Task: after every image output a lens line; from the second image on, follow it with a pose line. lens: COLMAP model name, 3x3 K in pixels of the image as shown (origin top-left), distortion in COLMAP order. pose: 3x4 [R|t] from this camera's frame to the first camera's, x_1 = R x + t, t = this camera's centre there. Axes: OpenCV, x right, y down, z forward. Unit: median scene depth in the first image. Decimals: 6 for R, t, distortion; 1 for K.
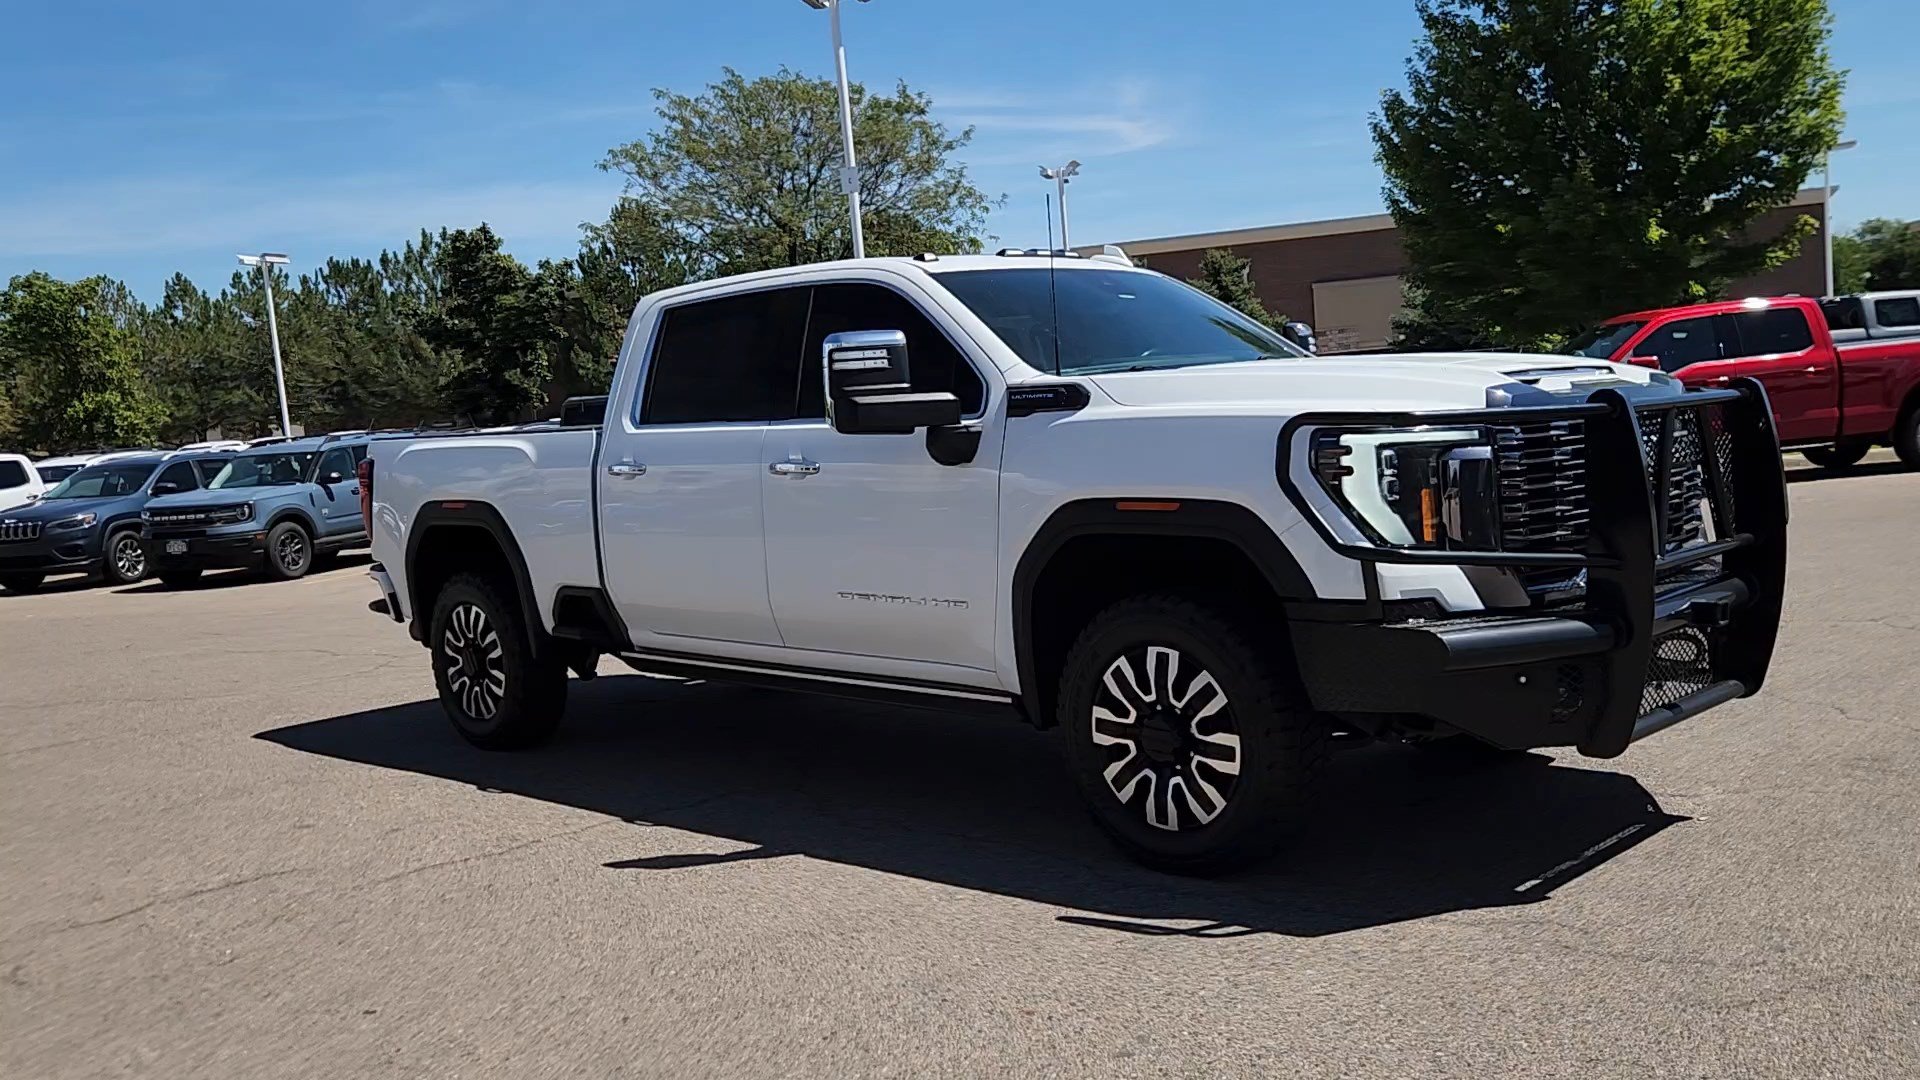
lens RADIAL K [[1629.3, 0, 948.6], [0, 1629.3, 549.2], [0, 0, 1]] dist [0.032438, -0.024059]
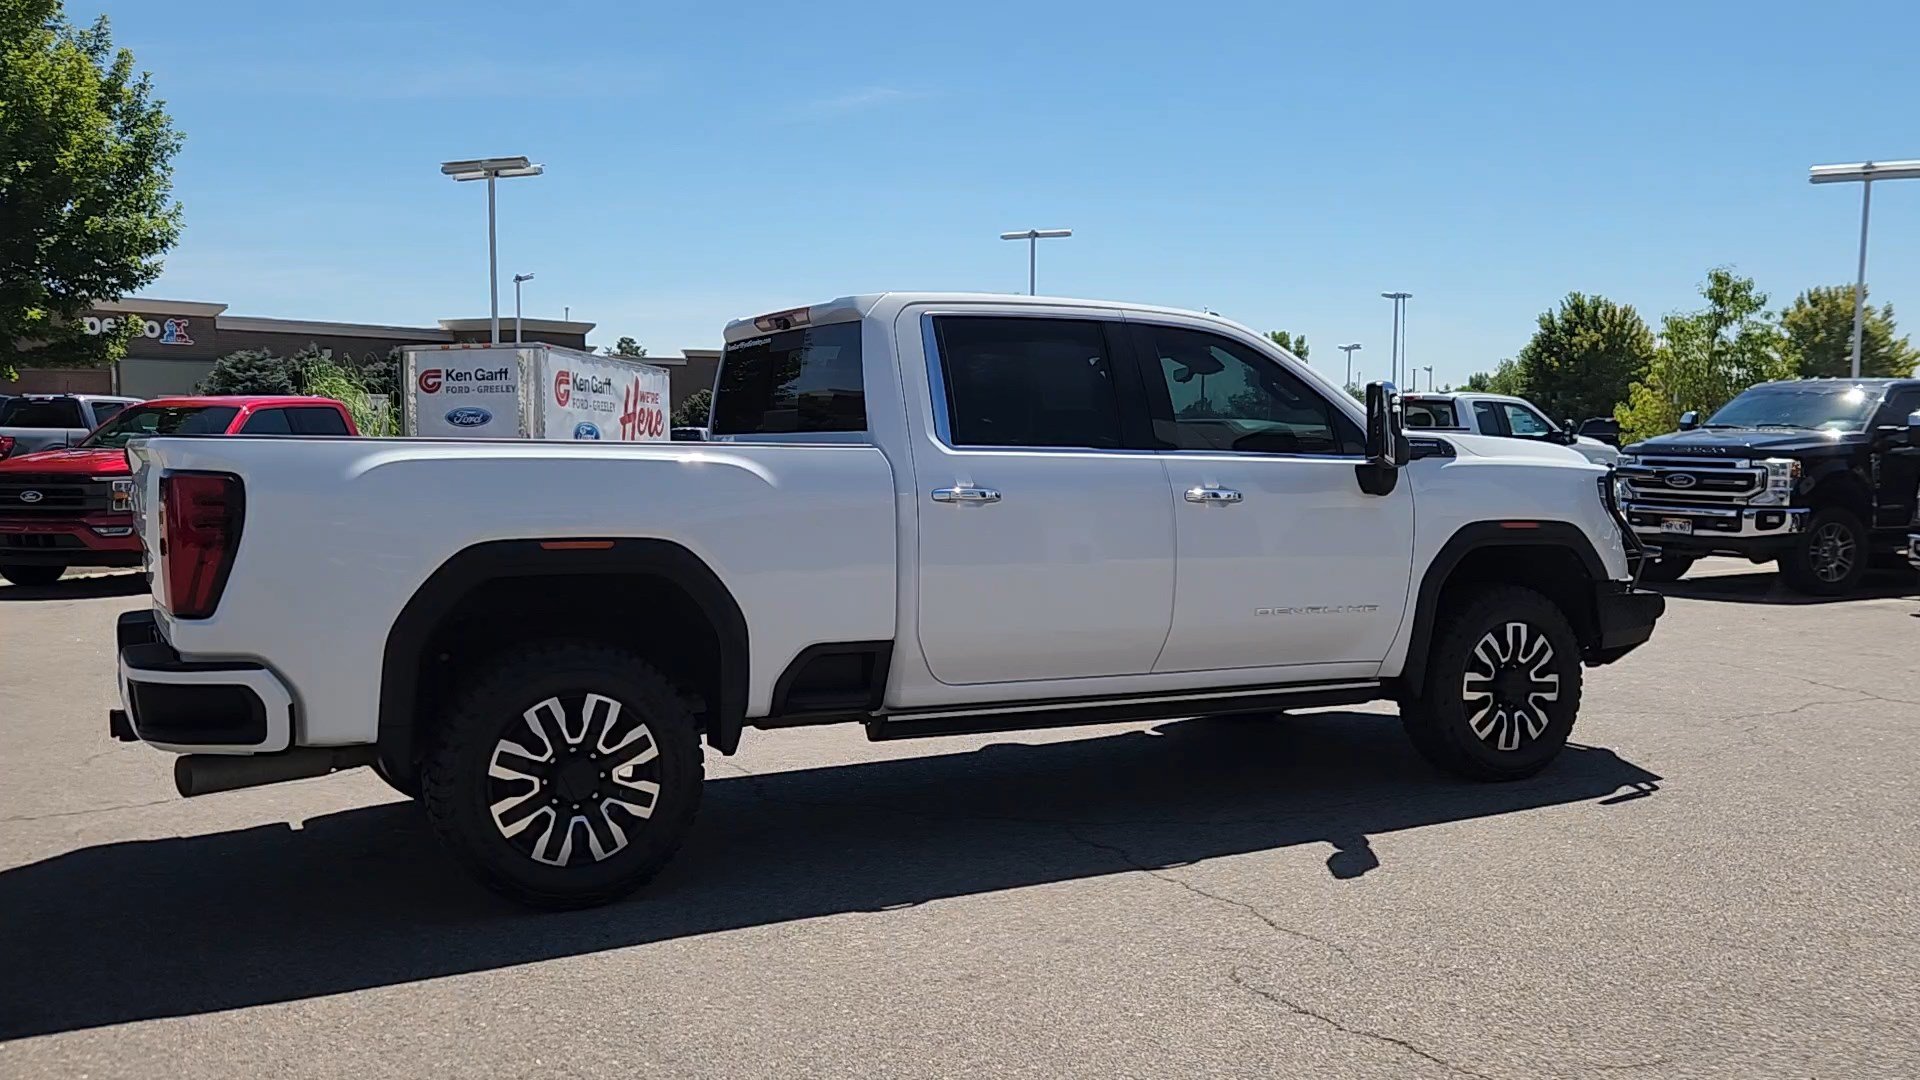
lens RADIAL K [[1629.3, 0, 945.5], [0, 1629.3, 551.2], [0, 0, 1]] dist [0.032438, -0.024059]
pose [[0.302963, 0.006488, 0.952980, -0.989192], [0.060540, 0.997826, -0.026040, 0.002306], [-0.951078, 0.065582, 0.301911, 0.724265]]
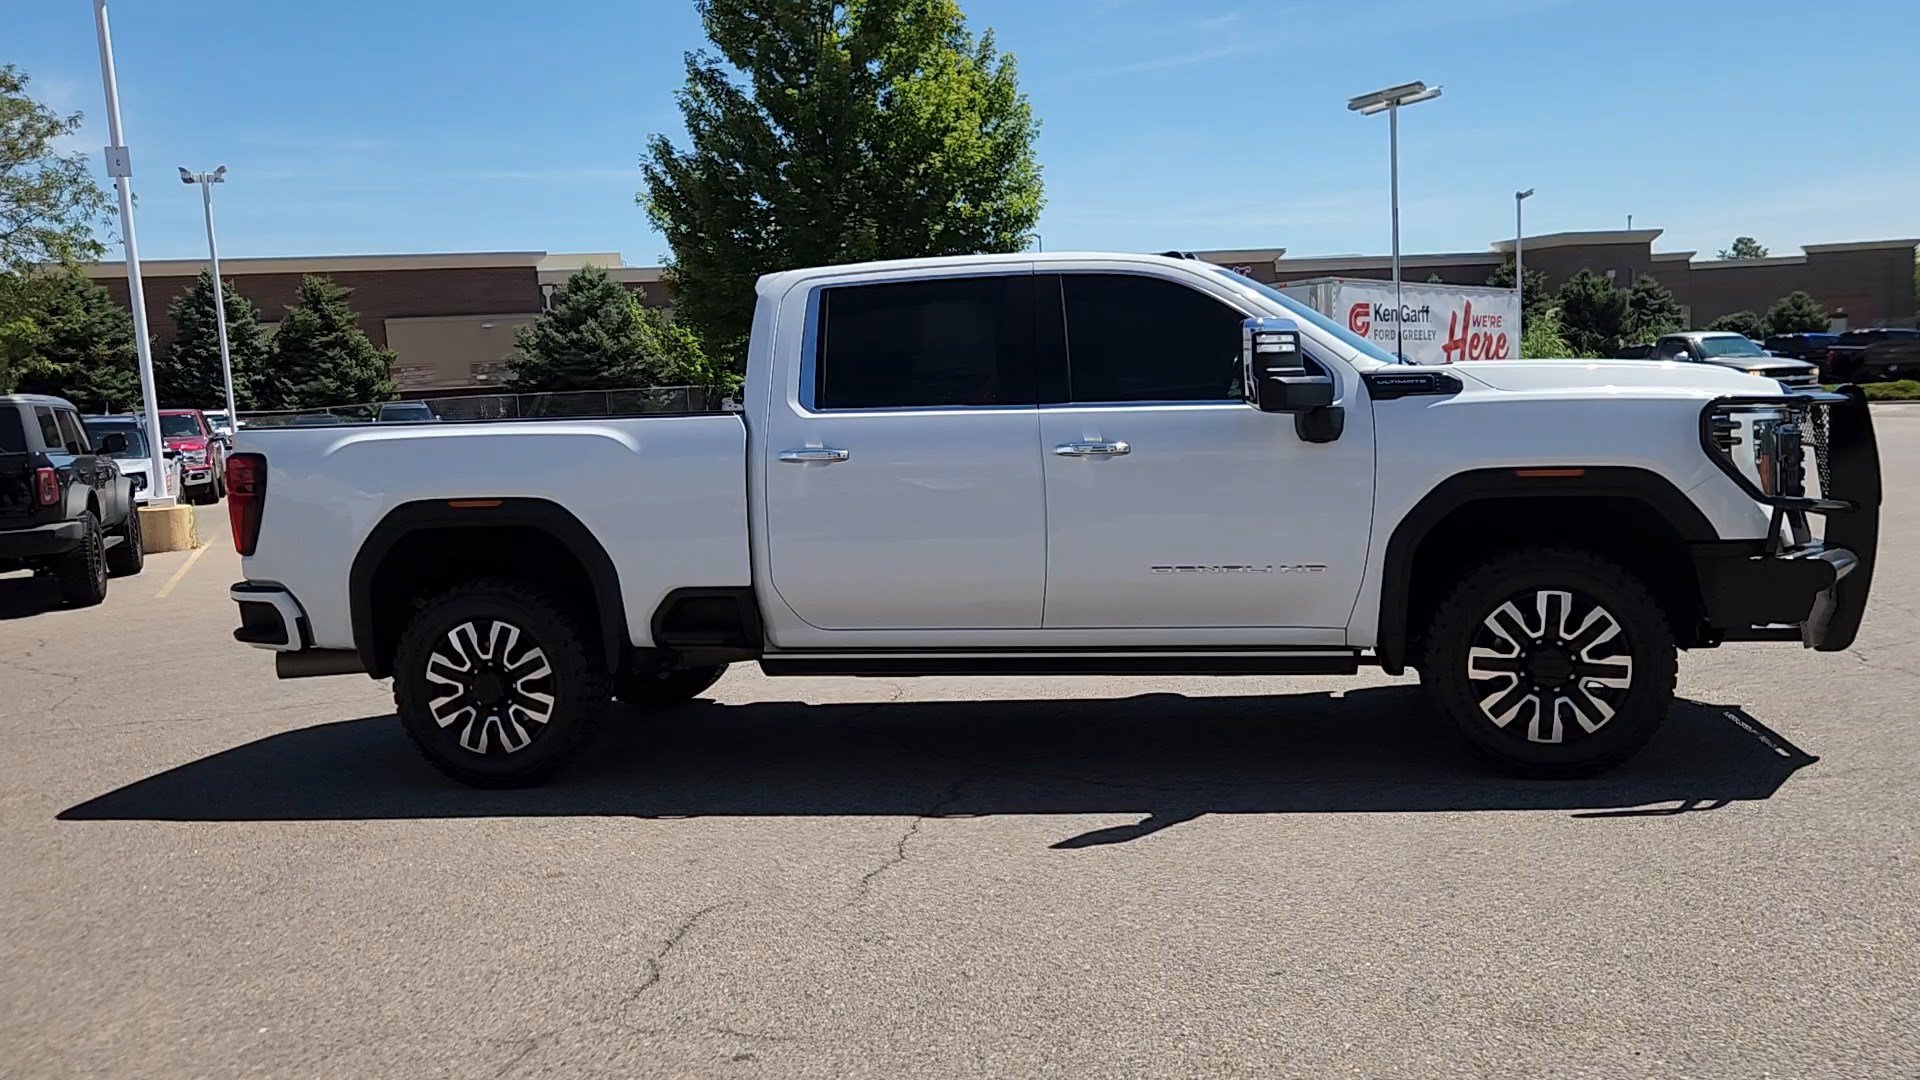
lens RADIAL K [[1629.3, 0, 948.0], [0, 1629.3, 550.2], [0, 0, 1]] dist [0.032438, -0.024059]
pose [[0.824570, -0.023990, 0.565251, -0.642341], [0.038887, 0.999141, -0.014323, 0.021034], [-0.564421, 0.033791, 0.824795, 0.176454]]
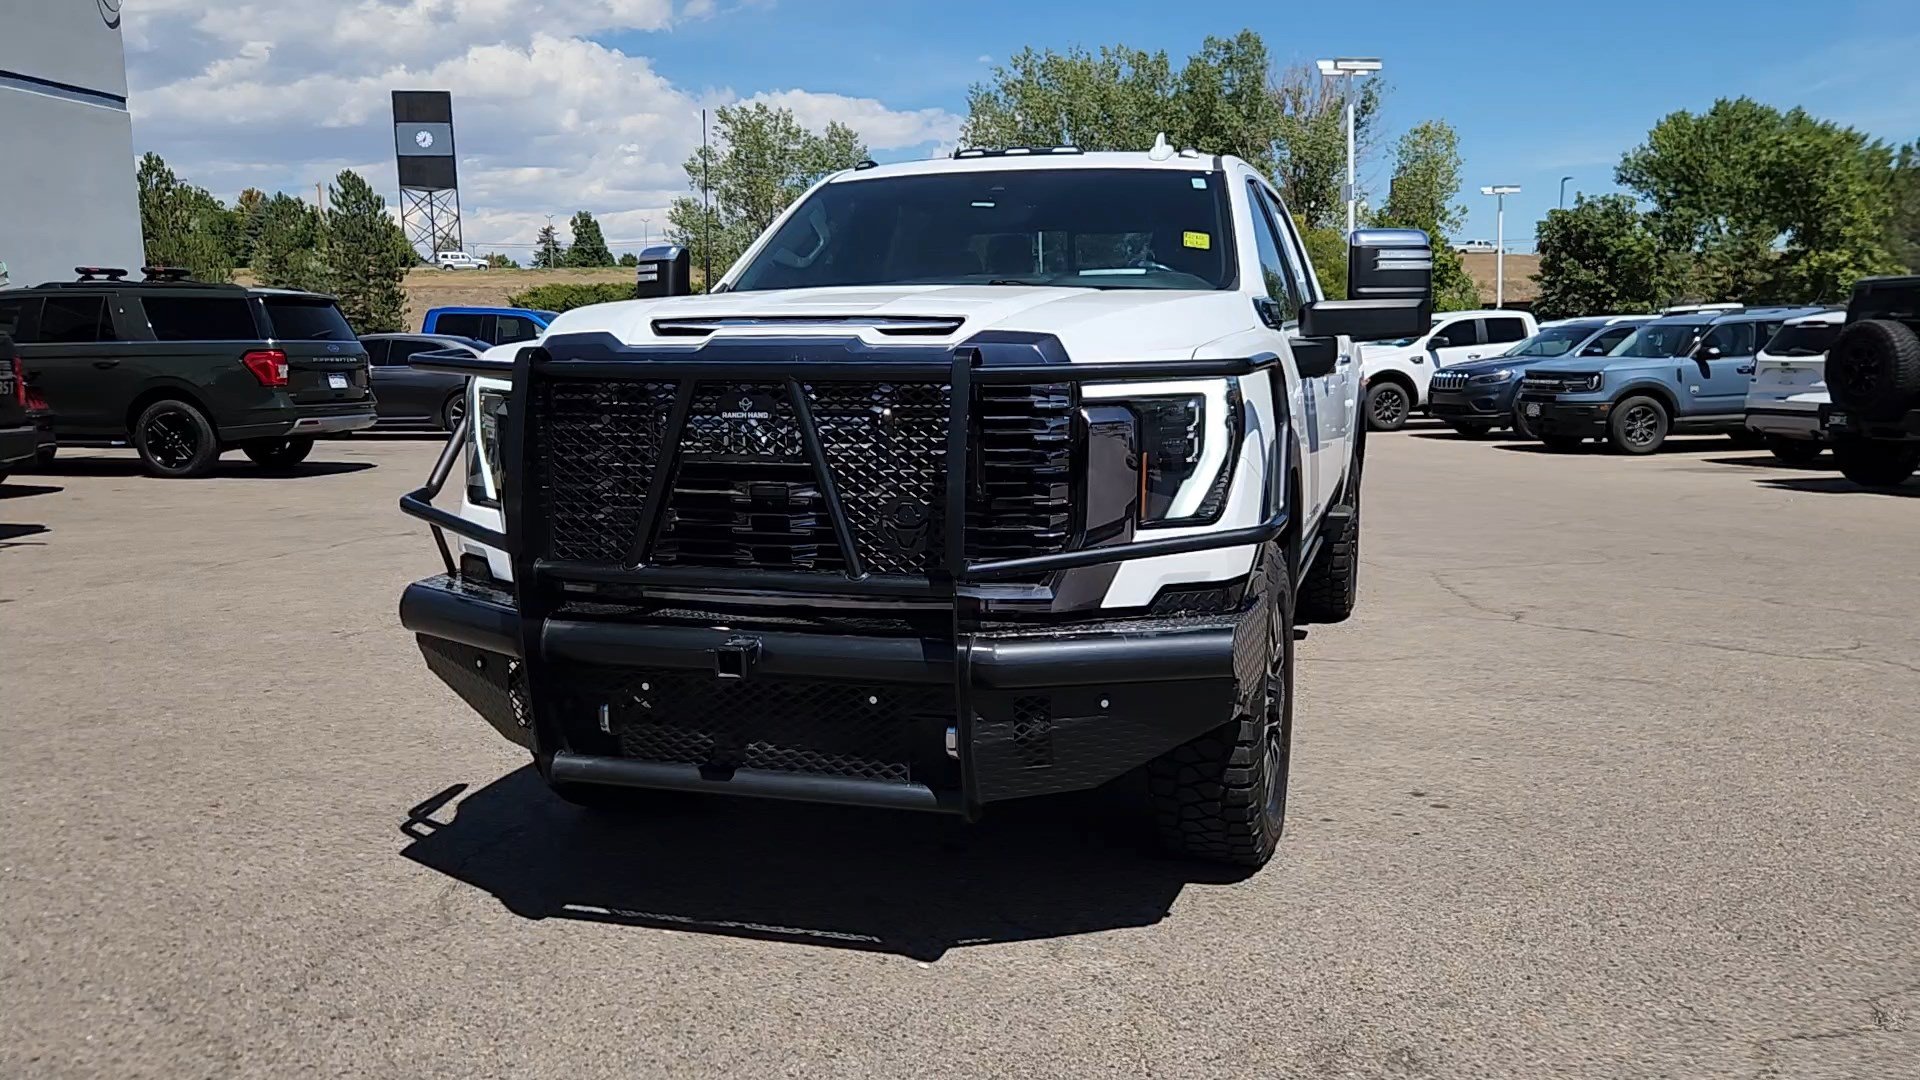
lens RADIAL K [[1631.1, 0, 951.9], [0, 1631.1, 559.4], [0, 0, 1]] dist [0.037290, -0.035422]
pose [[0.471796, 0.182506, -0.862612, 0.771195], [-0.099672, 0.983111, 0.153486, -0.087551], [0.876056, 0.013564, 0.482018, 0.493126]]
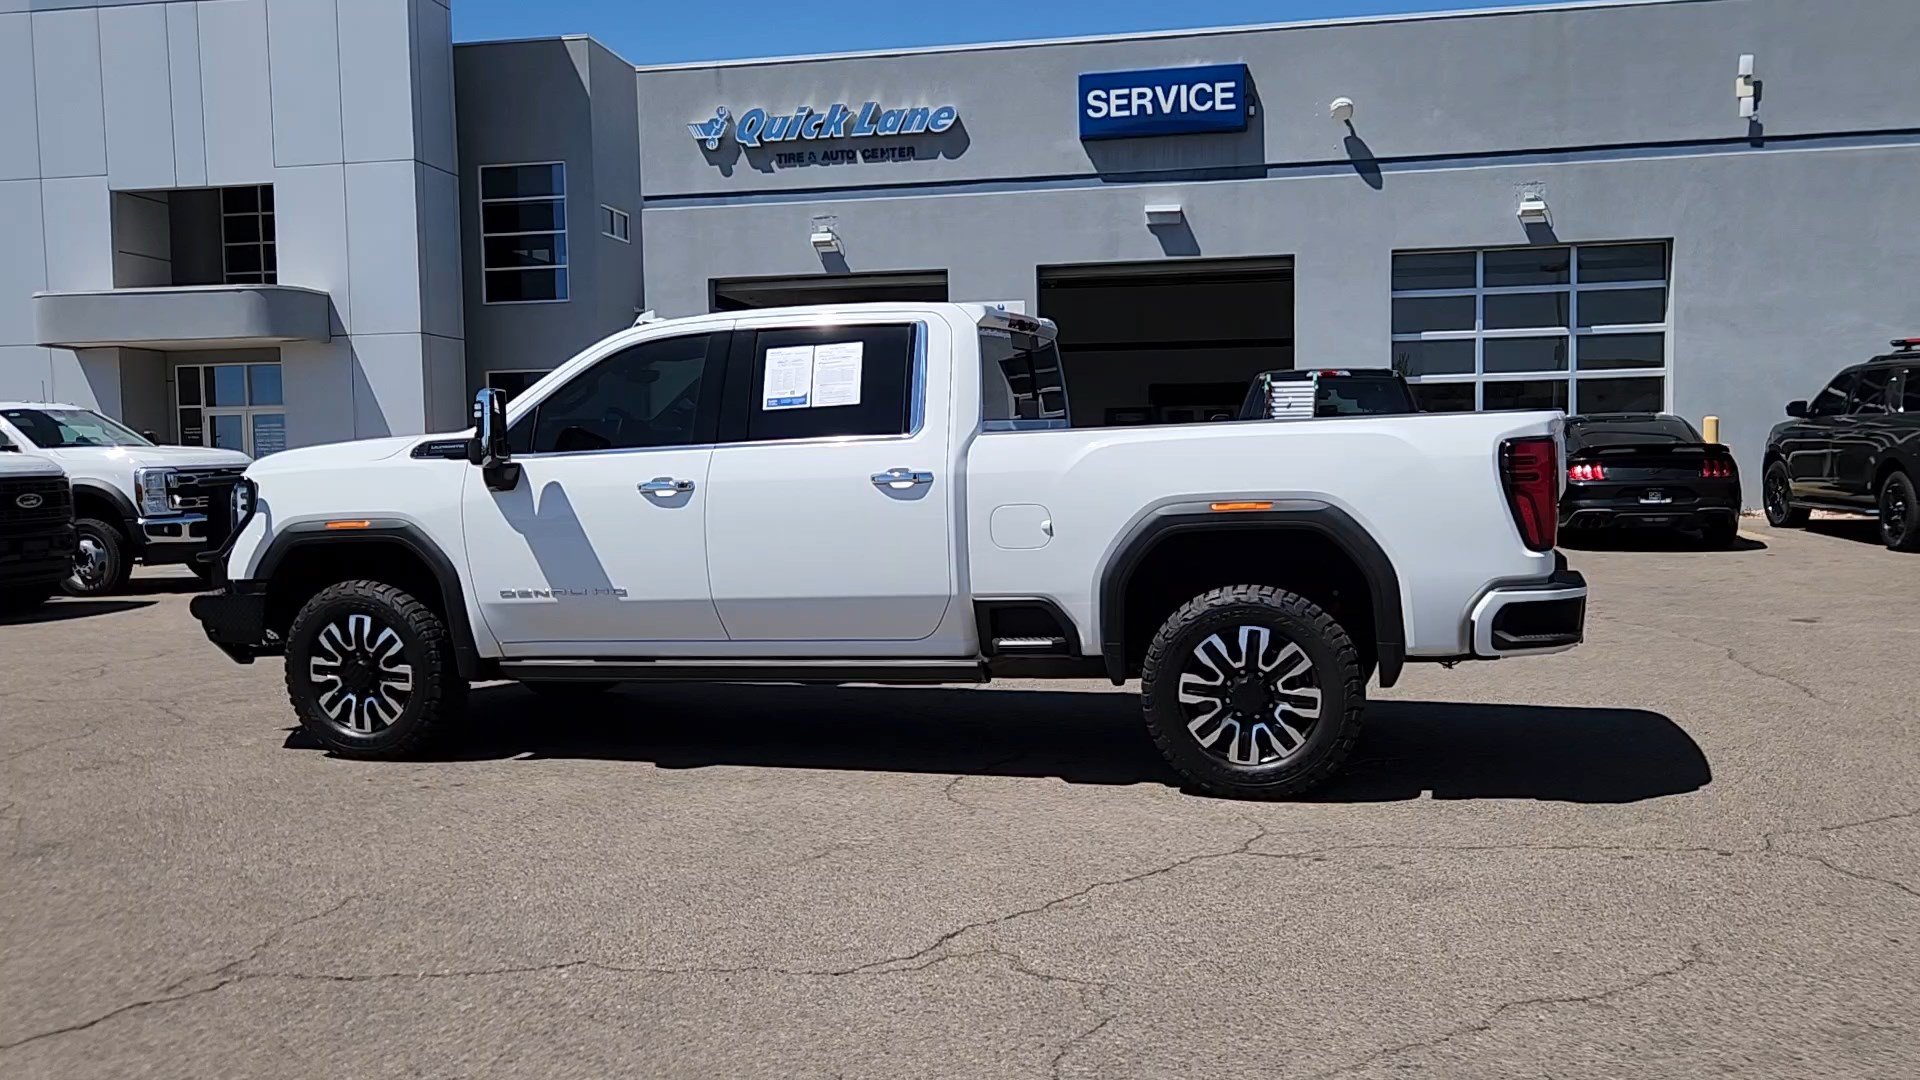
lens RADIAL K [[1629.3, 0, 943.1], [0, 1629.3, 548.3], [0, 0, 1]] dist [0.032438, -0.024059]
pose [[-0.879100, 0.125130, -0.459920, 0.447839], [0.046935, 0.982961, 0.177720, -0.208978], [0.474321, 0.134647, -0.869994, 2.036016]]
